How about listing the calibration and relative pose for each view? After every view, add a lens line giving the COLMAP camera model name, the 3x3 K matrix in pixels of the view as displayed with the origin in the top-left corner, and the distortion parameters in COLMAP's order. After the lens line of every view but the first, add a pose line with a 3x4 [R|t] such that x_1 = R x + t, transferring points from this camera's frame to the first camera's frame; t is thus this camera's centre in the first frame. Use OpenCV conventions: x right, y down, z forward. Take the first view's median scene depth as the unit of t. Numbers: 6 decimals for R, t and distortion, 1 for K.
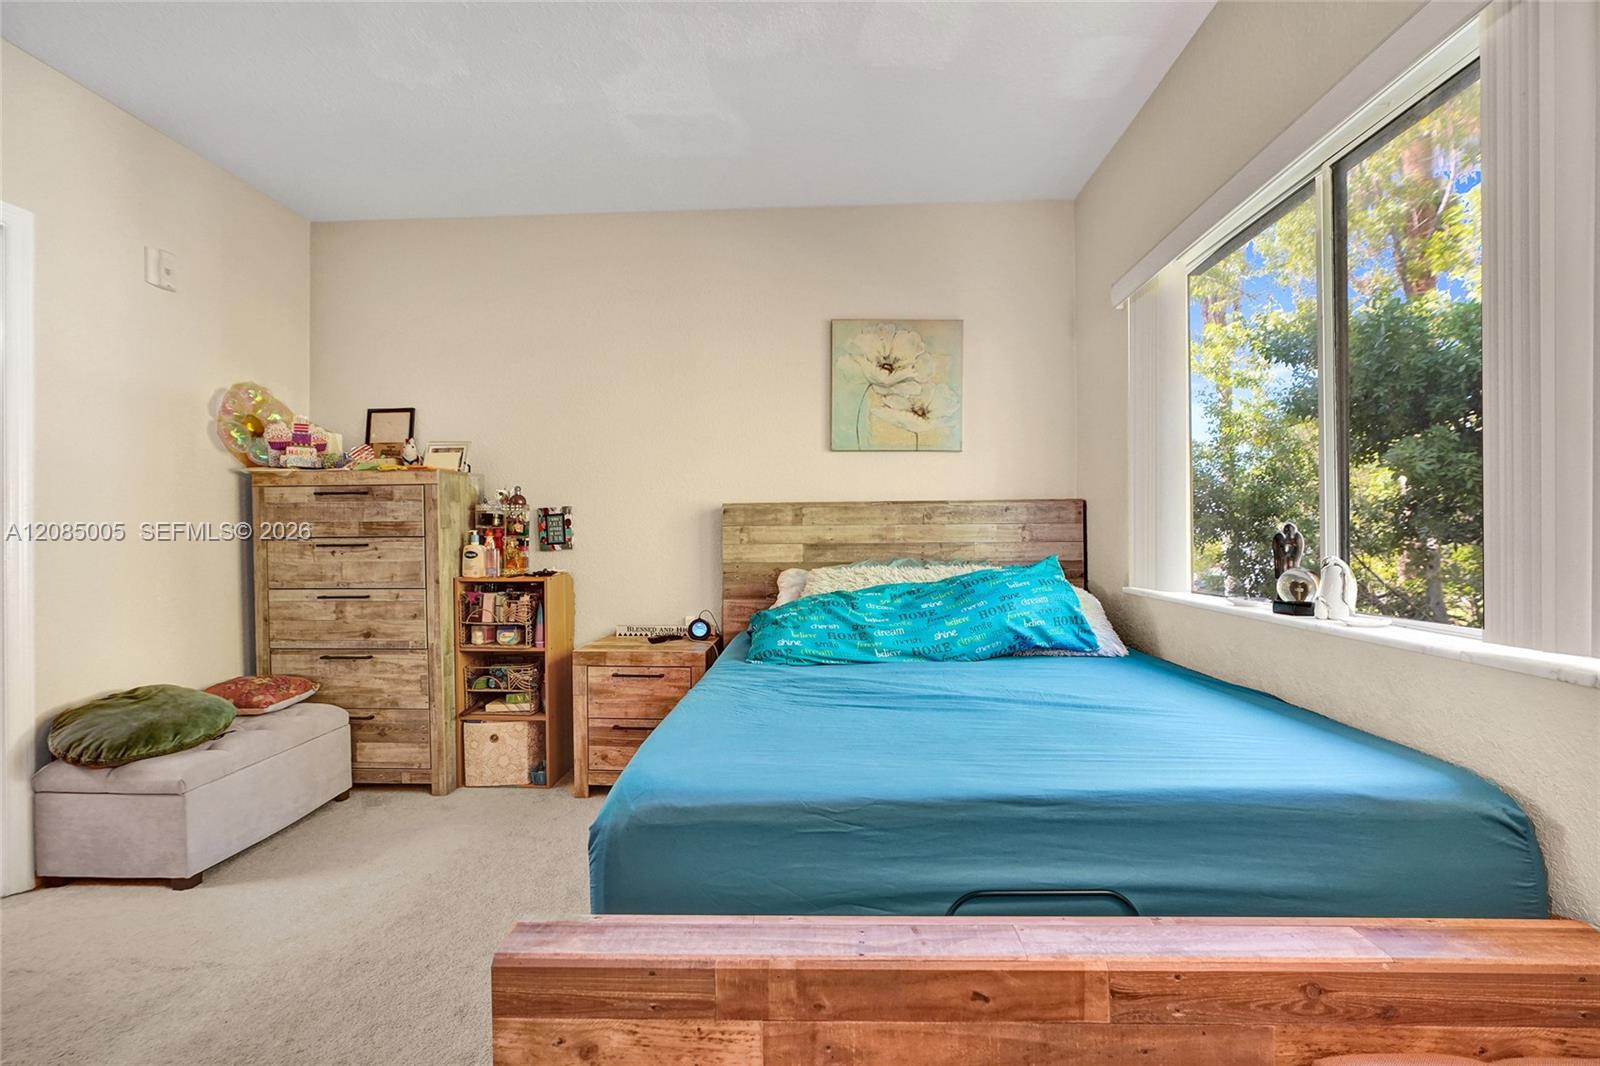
lens RADIAL K [[714.6, 0, 800.0], [0, 714.6, 533.0], [0, 0, 1]] dist [-0.001619, 0.000190]
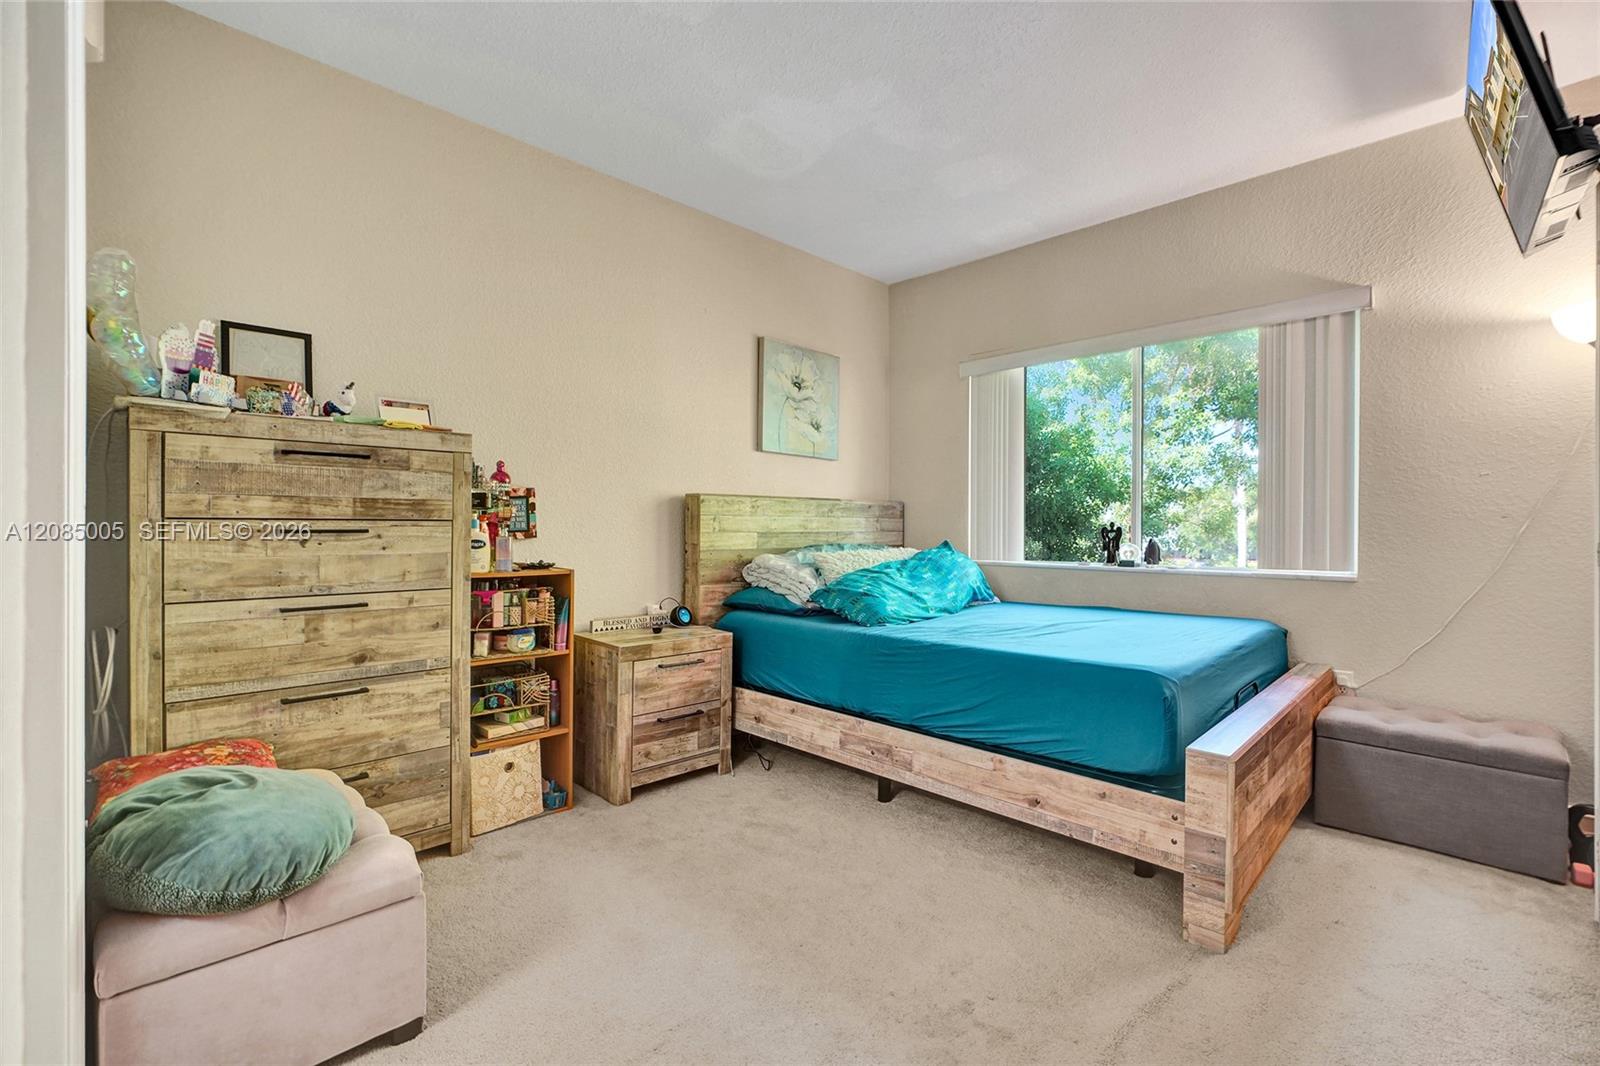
lens RADIAL K [[714.6, 0, 800.0], [0, 714.6, 533.0], [0, 0, 1]] dist [-0.001619, 0.000190]
pose [[0.669548, 0.003023, 0.742762, -0.836500], [-0.008079, 0.999962, 0.003213, 0.012977], [-0.742725, -0.008152, 0.669547, 0.208410]]
